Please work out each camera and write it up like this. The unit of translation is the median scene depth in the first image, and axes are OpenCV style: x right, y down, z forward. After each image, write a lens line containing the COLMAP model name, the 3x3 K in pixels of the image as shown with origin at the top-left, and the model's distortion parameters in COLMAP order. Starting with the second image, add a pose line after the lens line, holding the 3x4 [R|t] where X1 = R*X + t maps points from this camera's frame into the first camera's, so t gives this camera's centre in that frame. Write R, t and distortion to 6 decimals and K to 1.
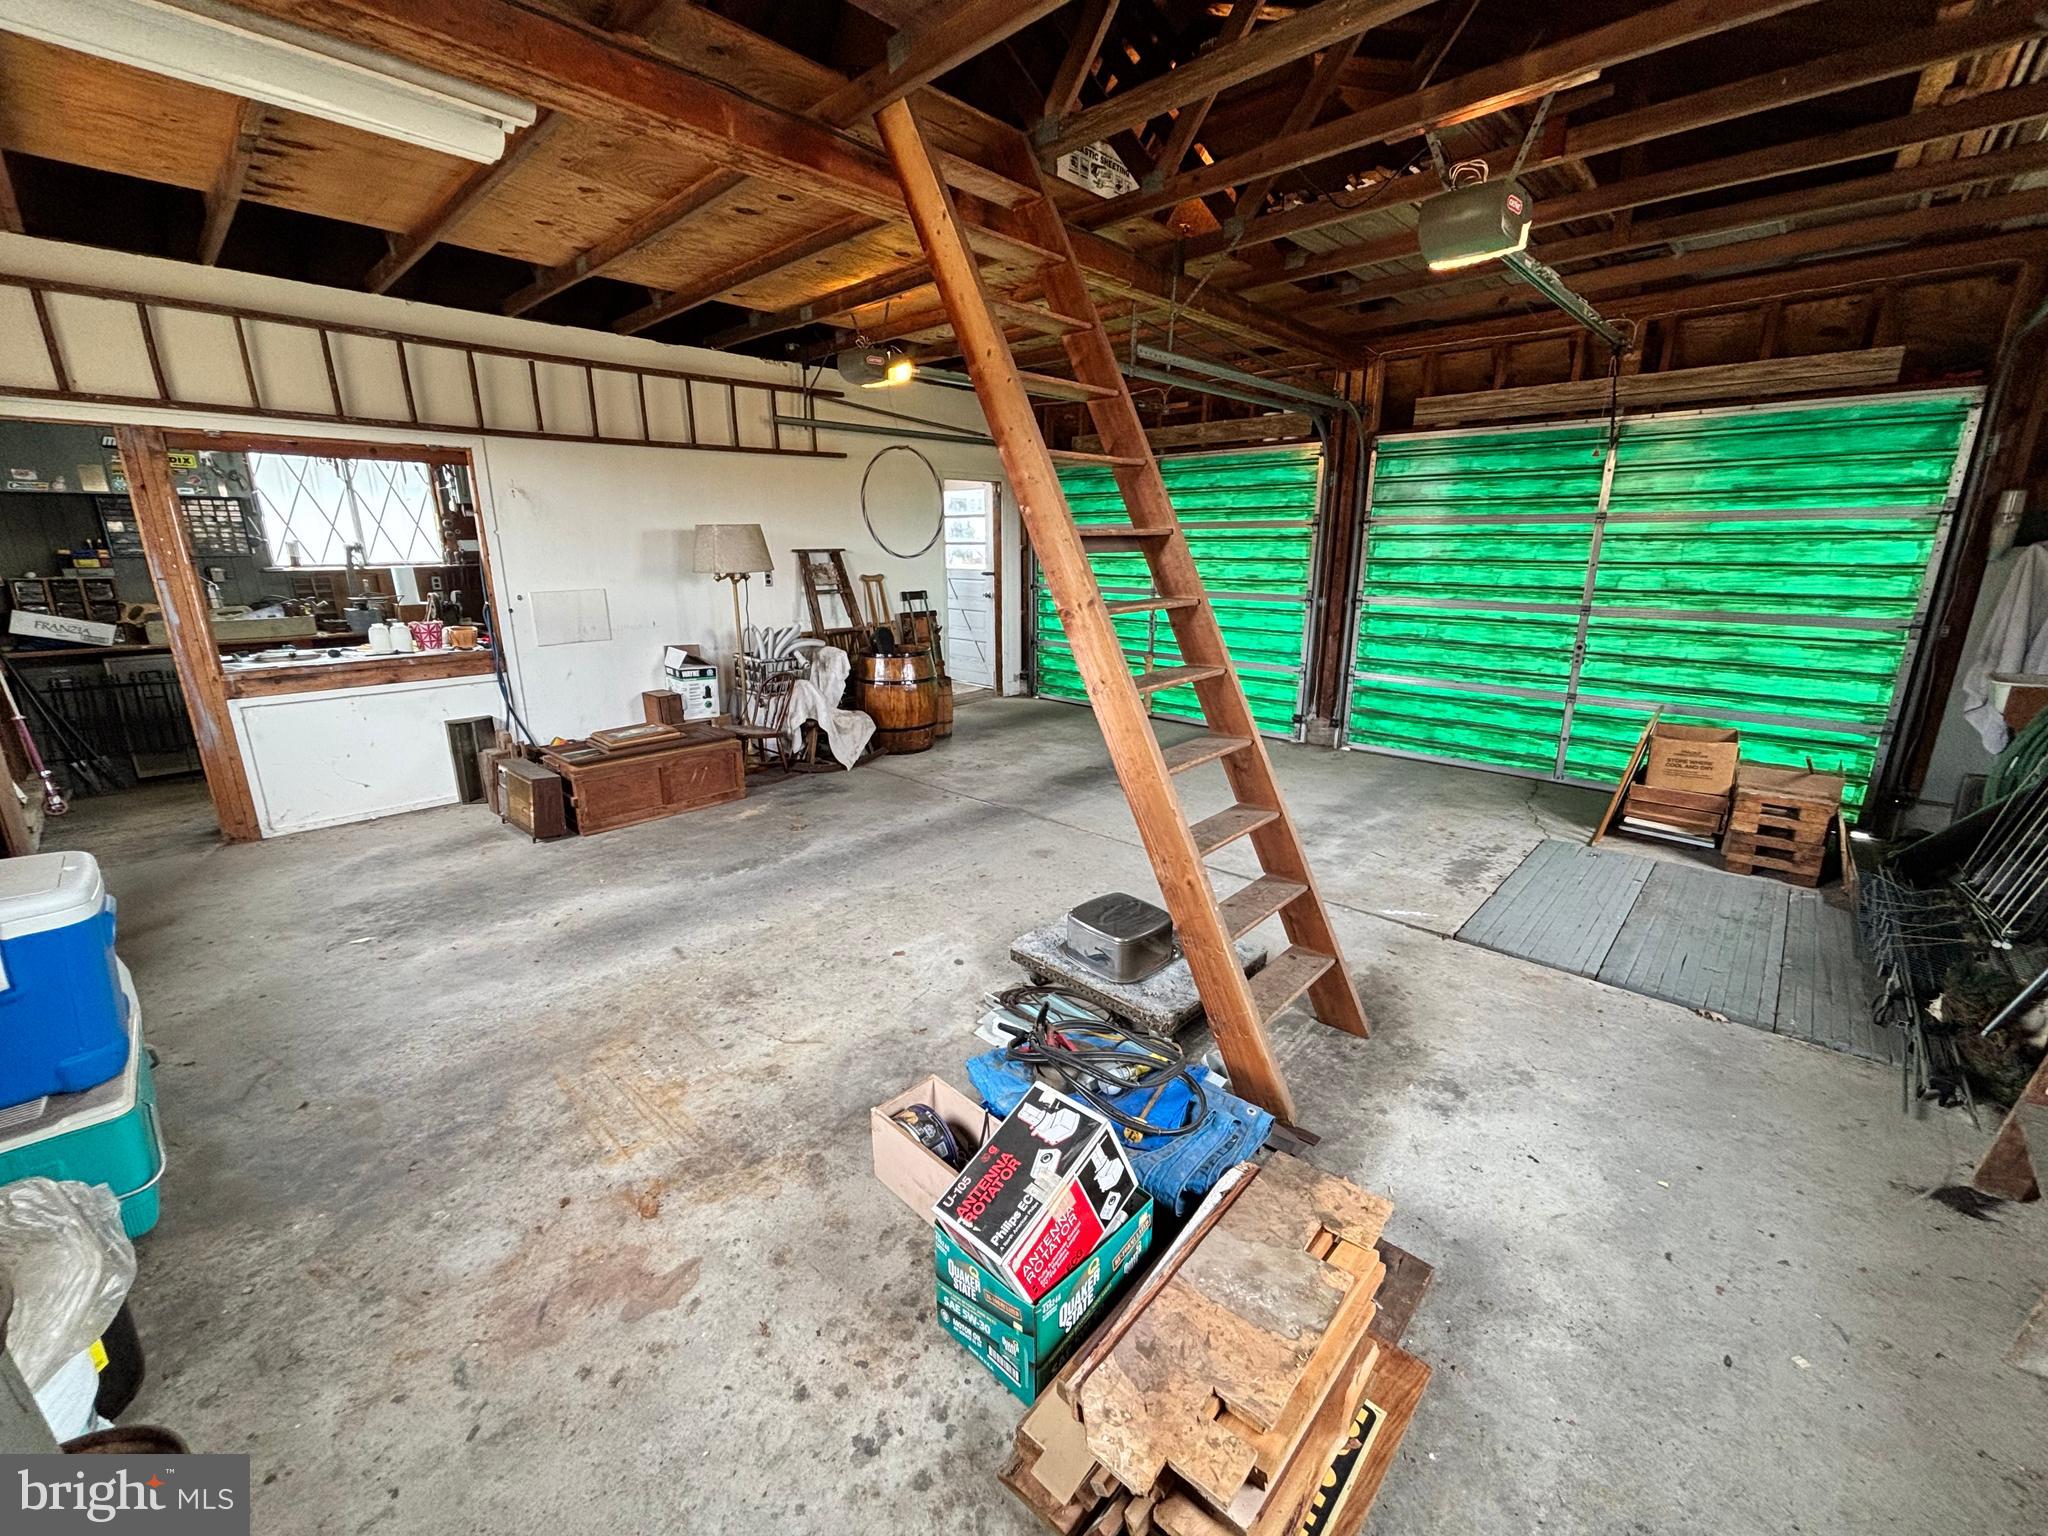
lens RADIAL K [[829.8, 0, 1024.6], [0, 829.8, 764.3], [0, 0, 1]] dist [-0.000981, 0.000541]
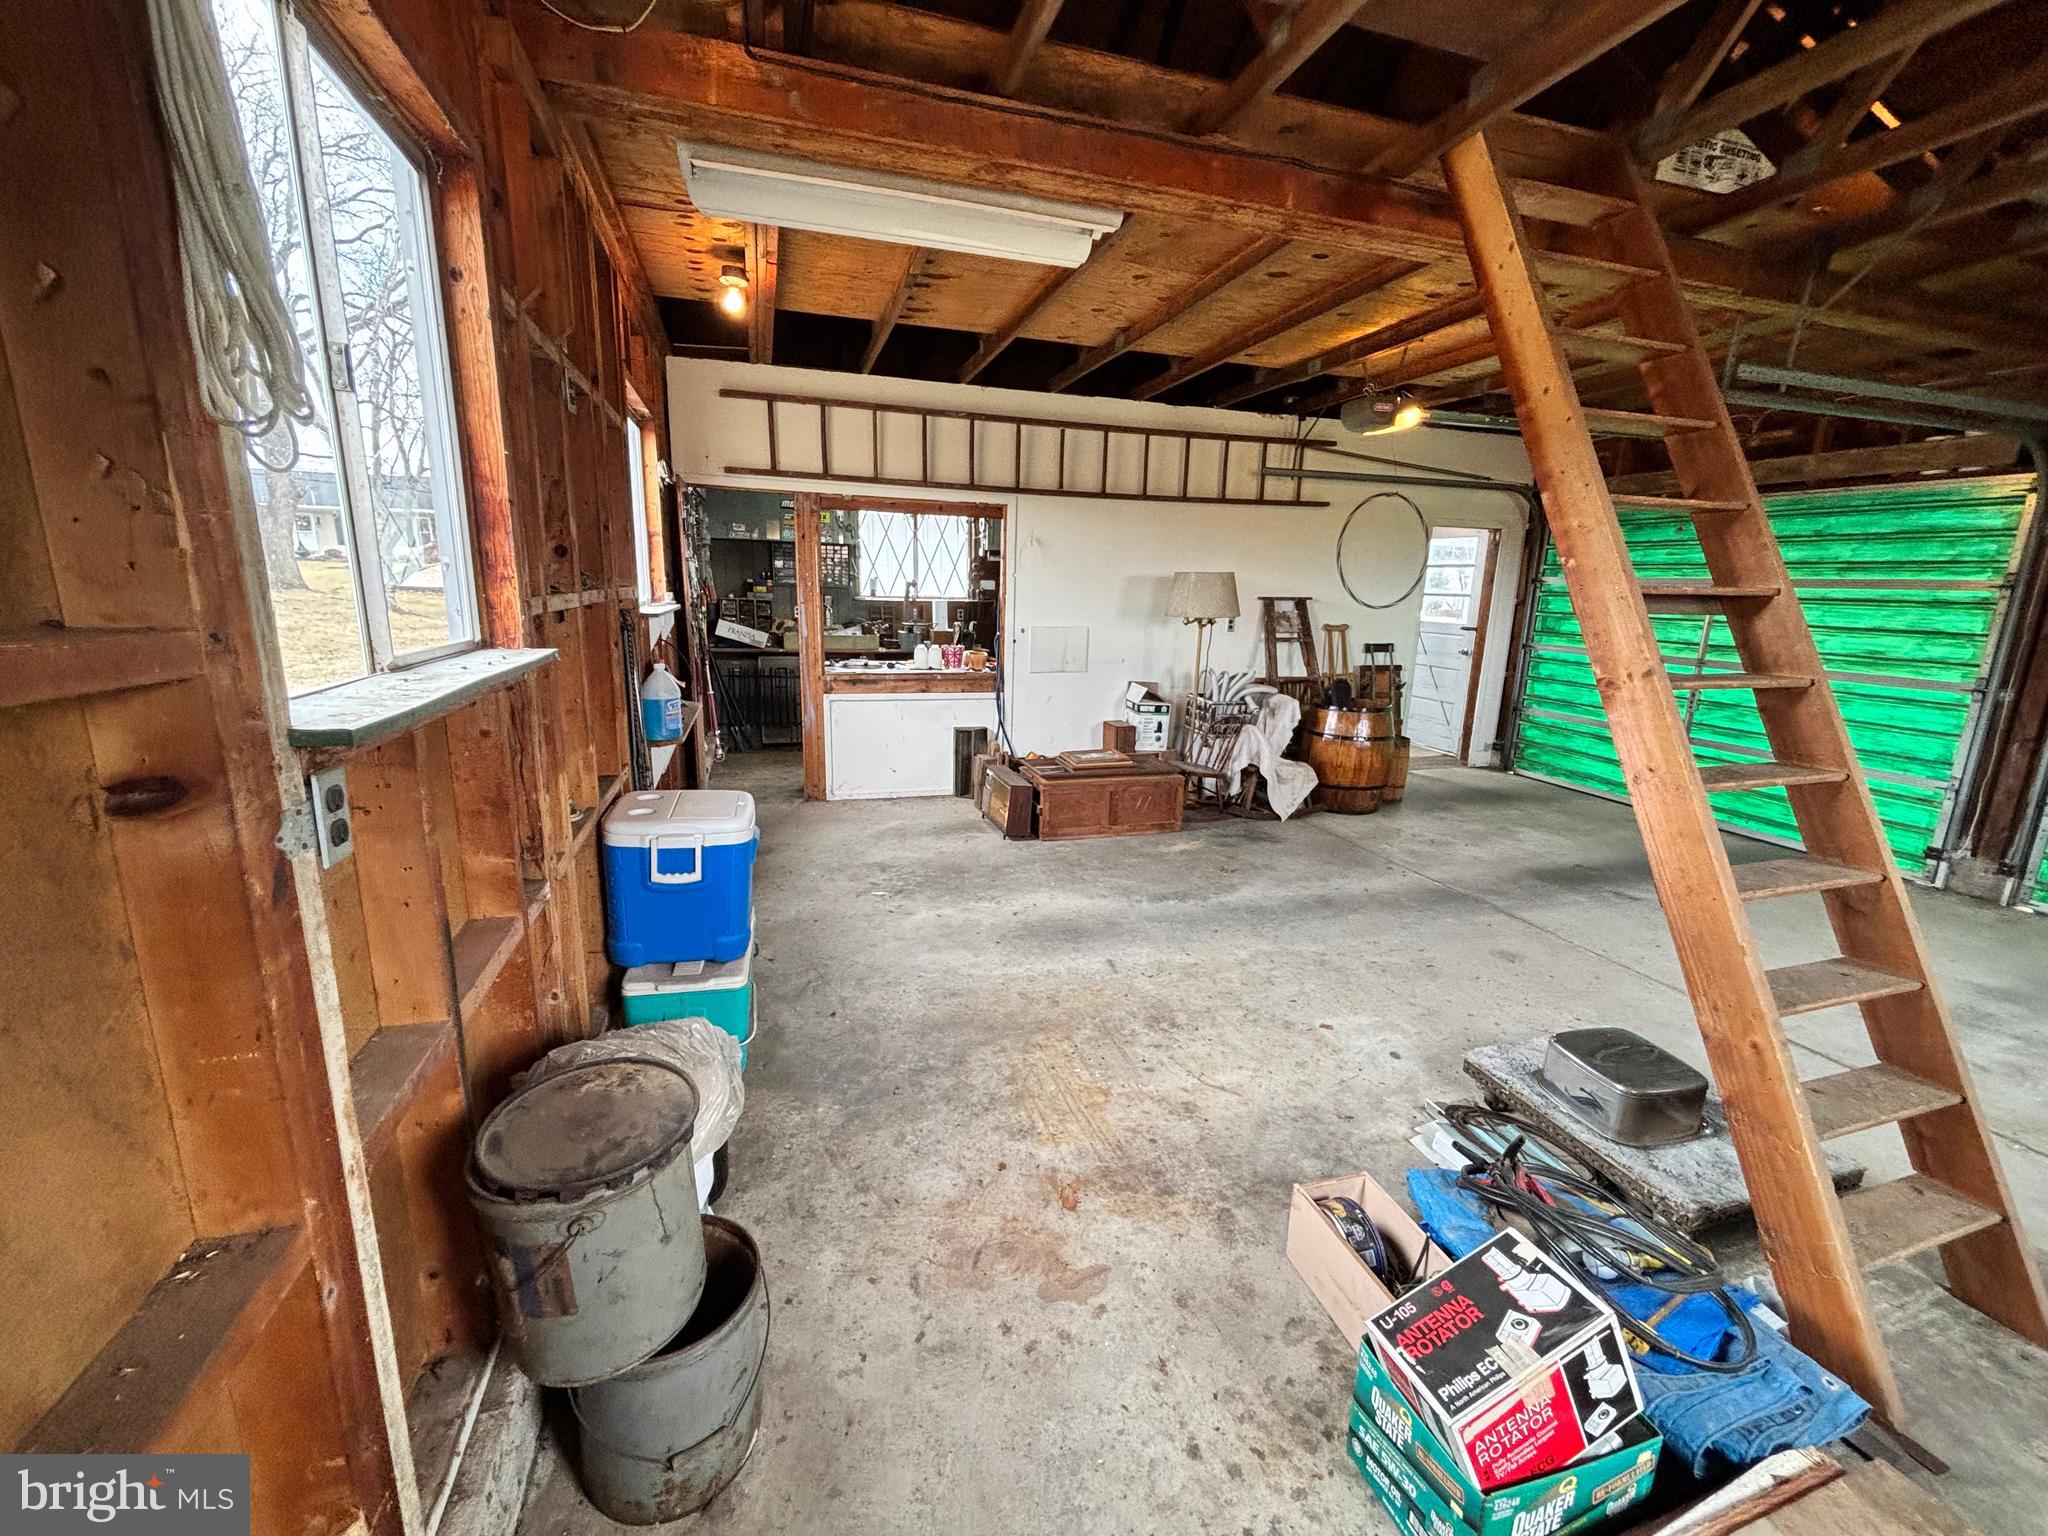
lens RADIAL K [[827.7, 0, 1020.6], [0, 827.7, 763.7], [0, 0, 1]] dist [0.012045, -0.004089]
pose [[0.870686, 0.131321, -0.473983, -0.043665], [-0.155791, 0.987711, -0.012528, 0.000583], [0.466513, 0.084750, 0.880445, -0.014934]]
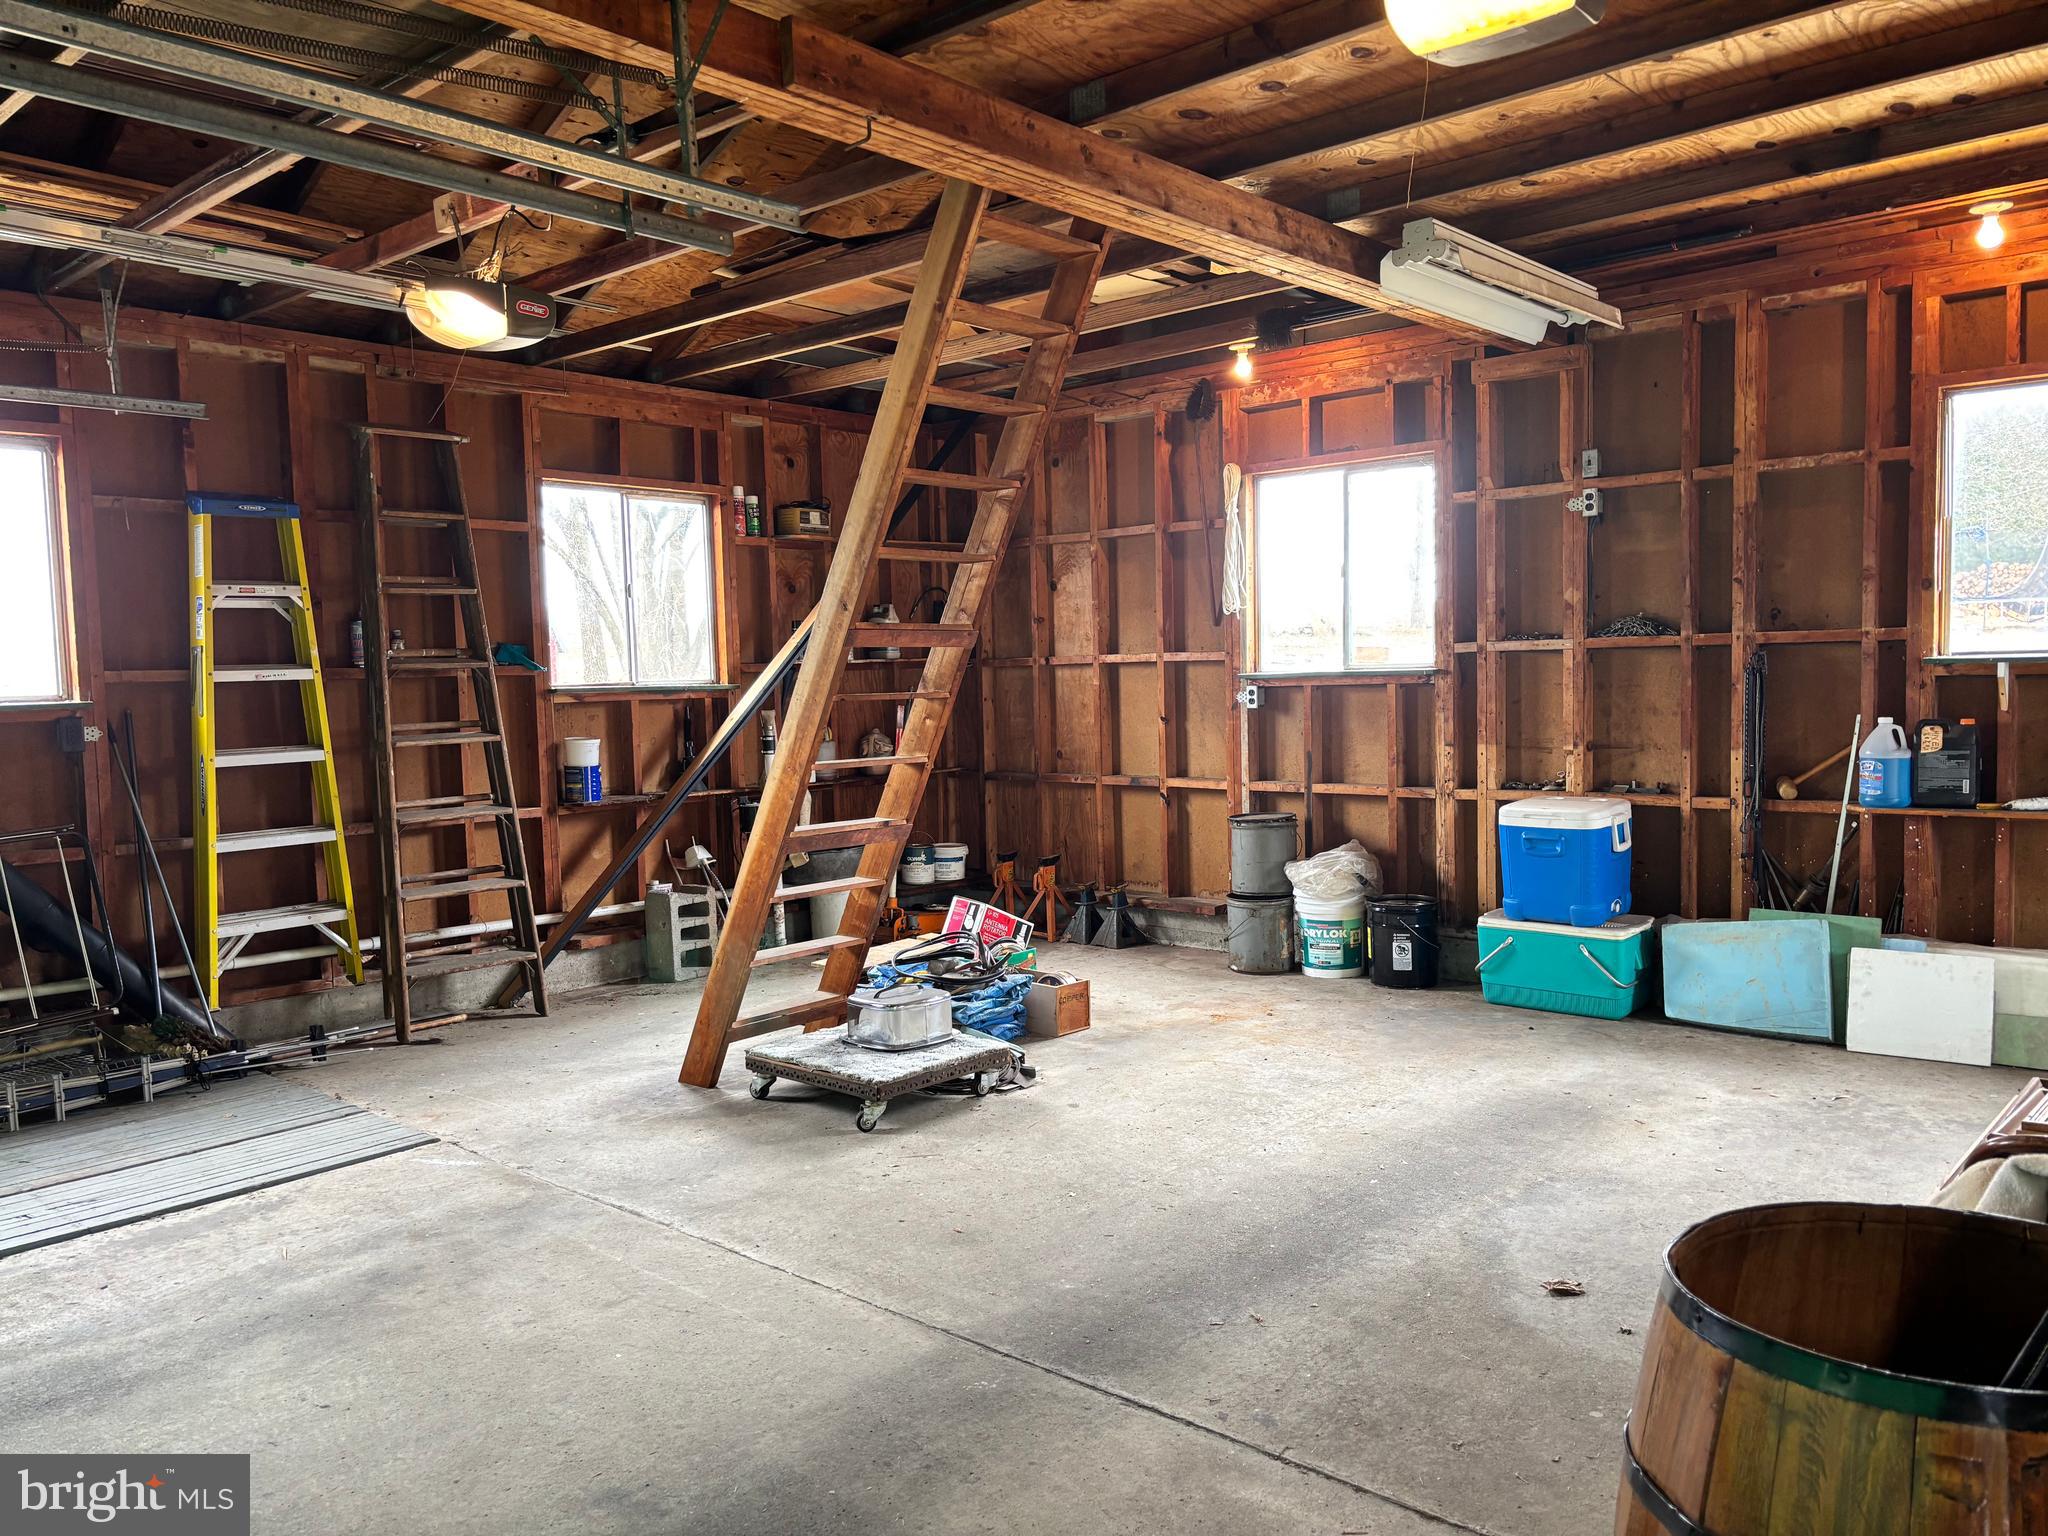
lens RADIAL K [[1547.7, 0, 1024.3], [0, 1547.7, 770.2], [0, 0, 1]] dist [0.000441, 0.000206]
pose [[-0.999272, 0.031034, -0.022170, -0.002181], [0.022184, 0.945790, 0.324021, -0.570714], [0.031024, 0.323293, -0.945790, 2.248736]]
